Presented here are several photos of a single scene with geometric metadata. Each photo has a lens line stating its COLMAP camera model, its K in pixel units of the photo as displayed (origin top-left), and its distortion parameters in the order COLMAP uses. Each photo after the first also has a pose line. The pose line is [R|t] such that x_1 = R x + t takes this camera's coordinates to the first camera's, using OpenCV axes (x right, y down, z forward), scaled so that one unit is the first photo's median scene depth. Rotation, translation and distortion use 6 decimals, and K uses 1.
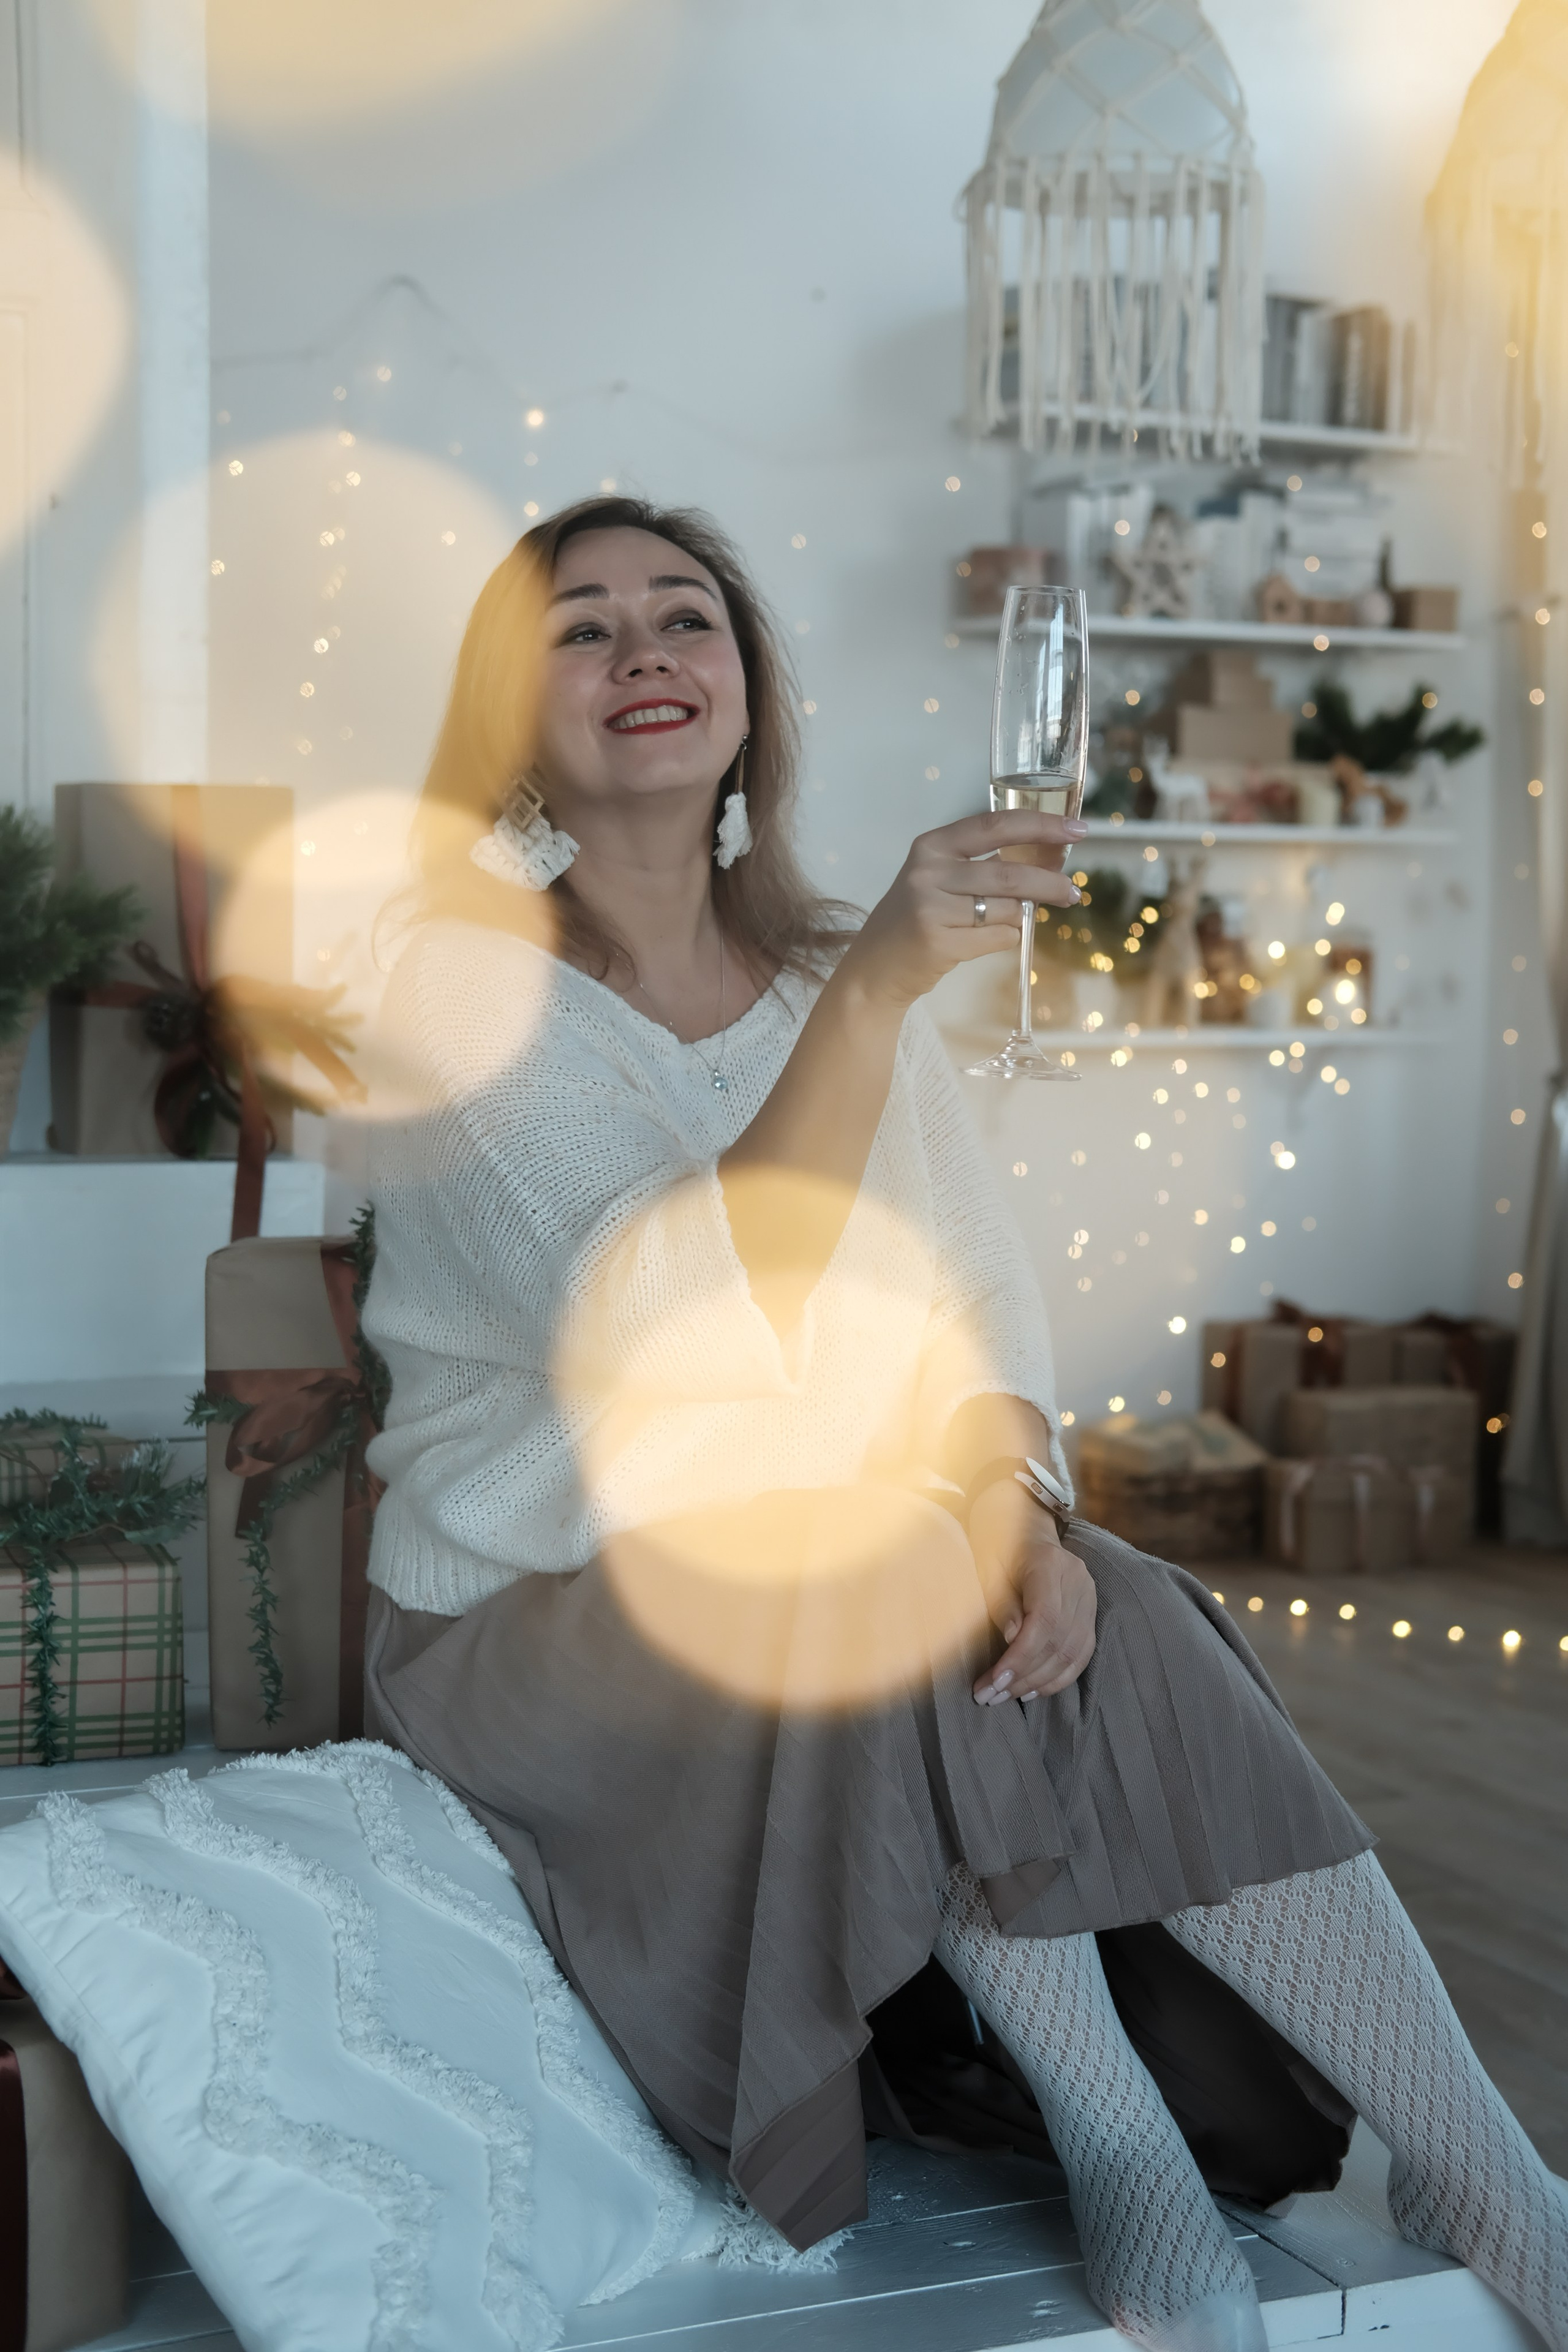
lens RADIAL K [[4075.2, 0, 784.0], [0, 4075.2, 1176.0], [0, 0, 1]] dist [-0.010025, 1.325219]
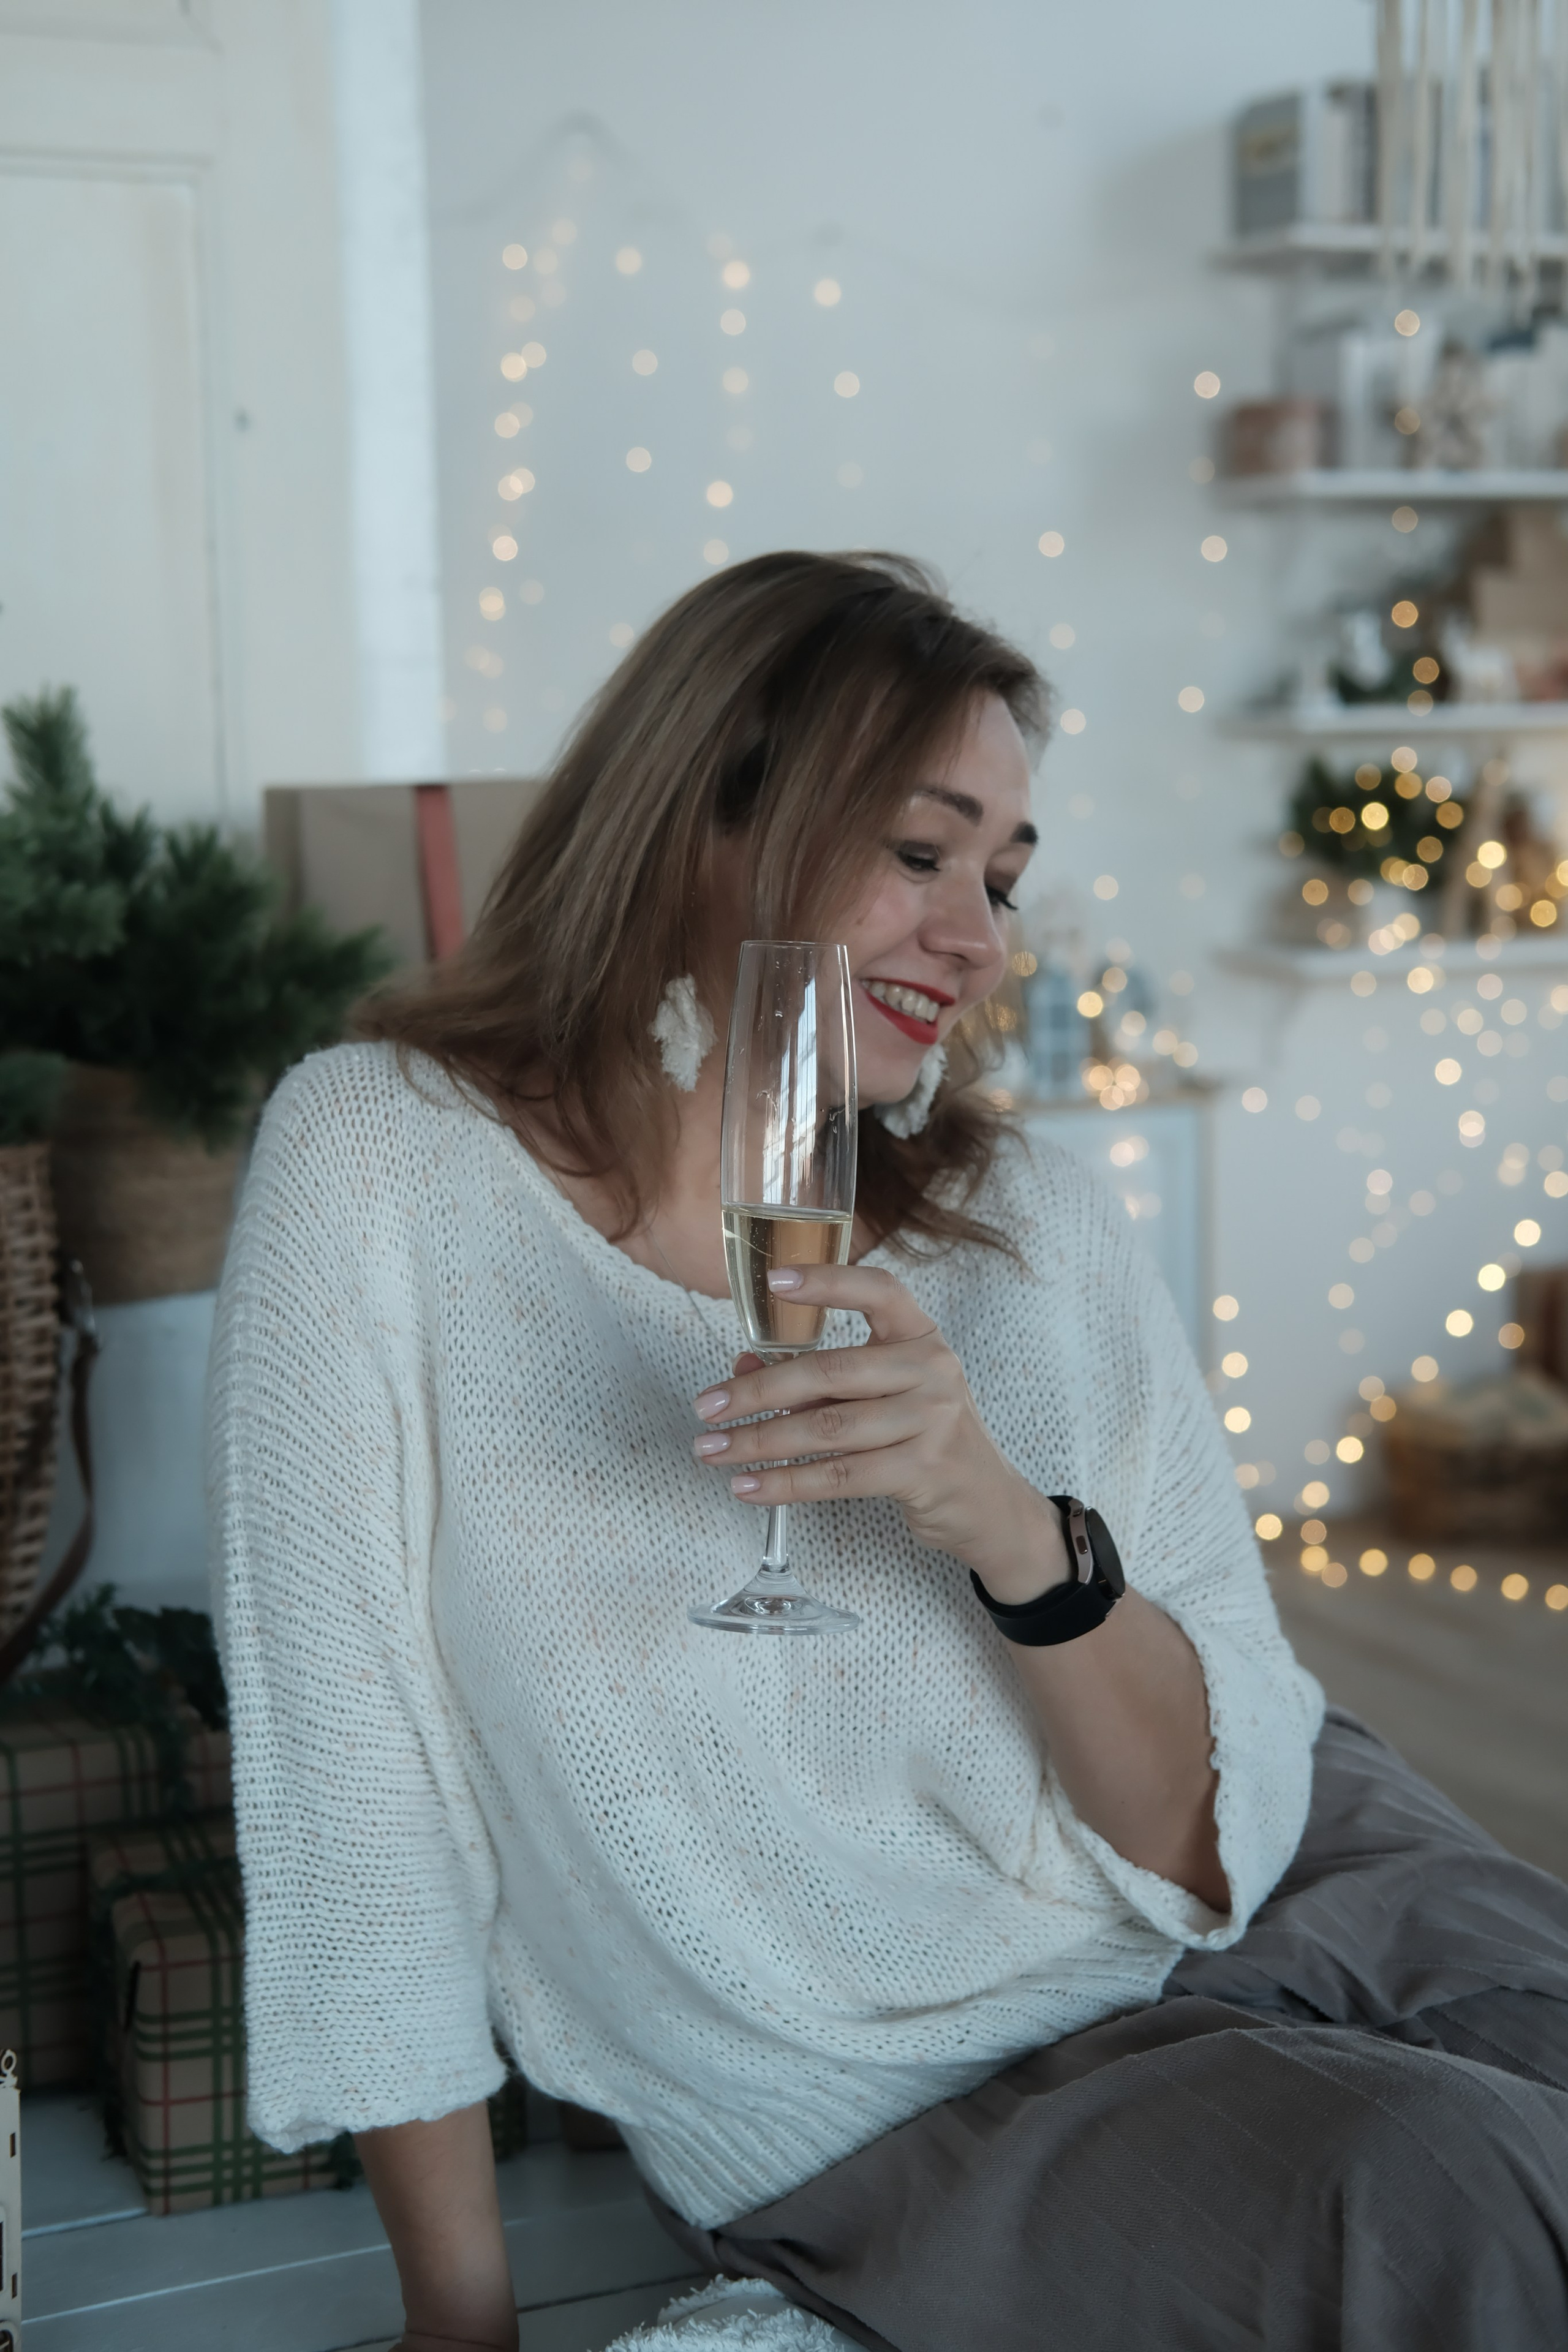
lens RADIAL K [[4075.2, 0, 784.0], [0, 4075.2, 1176.0], [0, 0, 1]] dist [-0.010025, 1.325219]
pose [[0.998963, -0.034614, -0.029588, -0.030213], [0.035713, 0.998660, 0.037451, -0.024538], [0.028252, -0.038469, 0.998860, 0.114617]]
